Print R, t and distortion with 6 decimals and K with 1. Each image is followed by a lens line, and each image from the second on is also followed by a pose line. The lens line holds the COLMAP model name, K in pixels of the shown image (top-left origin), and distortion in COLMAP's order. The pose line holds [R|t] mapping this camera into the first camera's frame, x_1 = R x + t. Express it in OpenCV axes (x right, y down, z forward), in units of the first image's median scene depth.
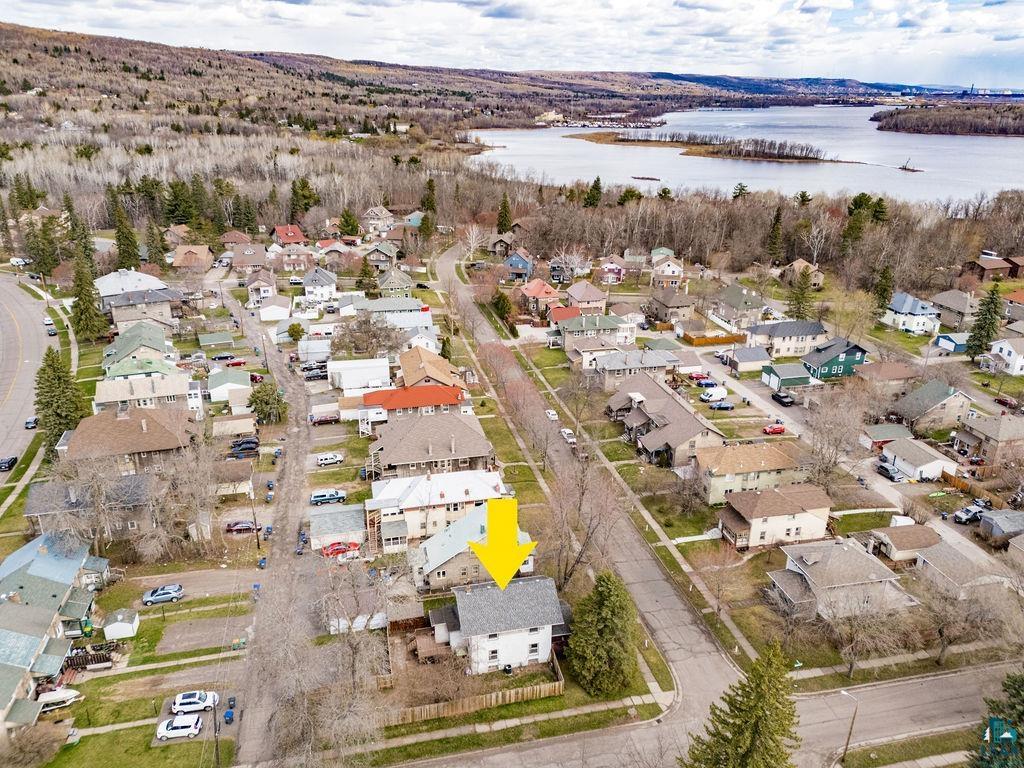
lens RADIAL K [[740.6, 0, 516.4], [0, 740.6, 382.6], [0, 0, 1]] dist [0.094187, -0.094404]
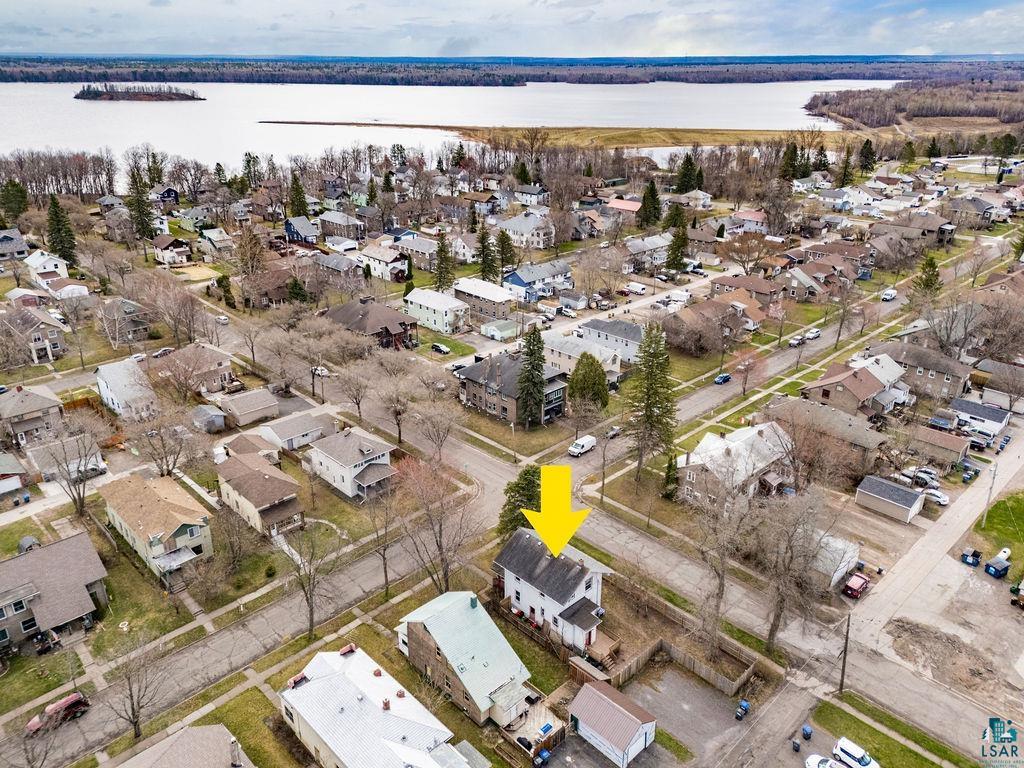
lens RADIAL K [[740.6, 0, 516.4], [0, 740.6, 382.6], [0, 0, 1]] dist [0.094187, -0.094404]
pose [[-0.519364, -0.336954, 0.785317, -0.636626], [0.307357, 0.783825, 0.539583, -0.419852], [-0.797366, 0.521612, -0.303525, 1.094506]]
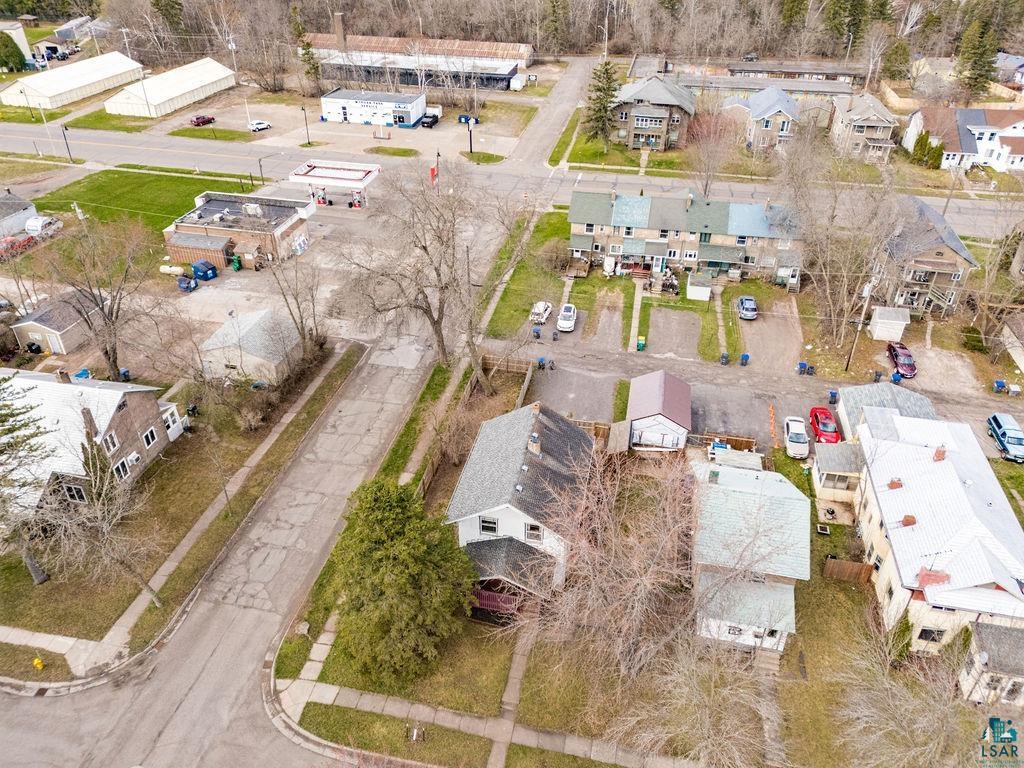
lens RADIAL K [[740.6, 0, 516.4], [0, 740.6, 382.6], [0, 0, 1]] dist [0.094187, -0.094404]
pose [[-0.411357, 0.492464, -0.766984, 0.375688], [-0.345908, 0.694180, 0.631239, -0.125013], [0.843287, 0.524970, -0.115208, 0.919636]]
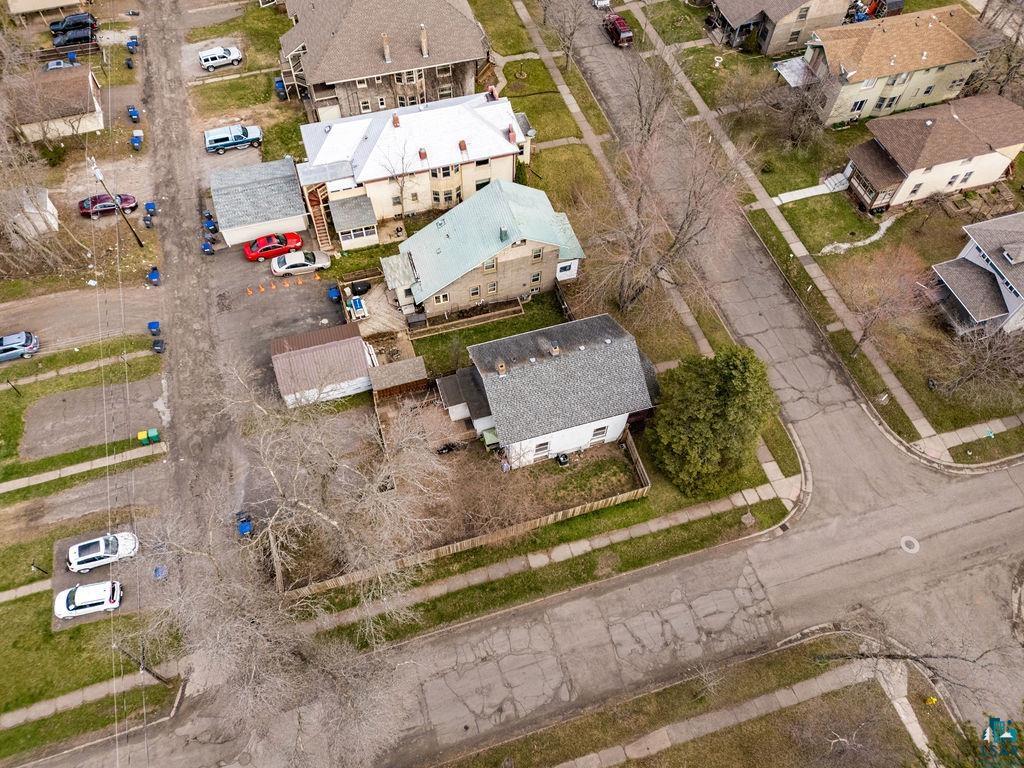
lens RADIAL K [[740.6, 0, 516.4], [0, 740.6, 382.6], [0, 0, 1]] dist [0.094187, -0.094404]
pose [[0.996964, -0.058828, 0.051017, -0.073736], [0.016756, 0.801896, 0.597228, -0.070159], [-0.076044, -0.594560, 0.800447, 0.441058]]
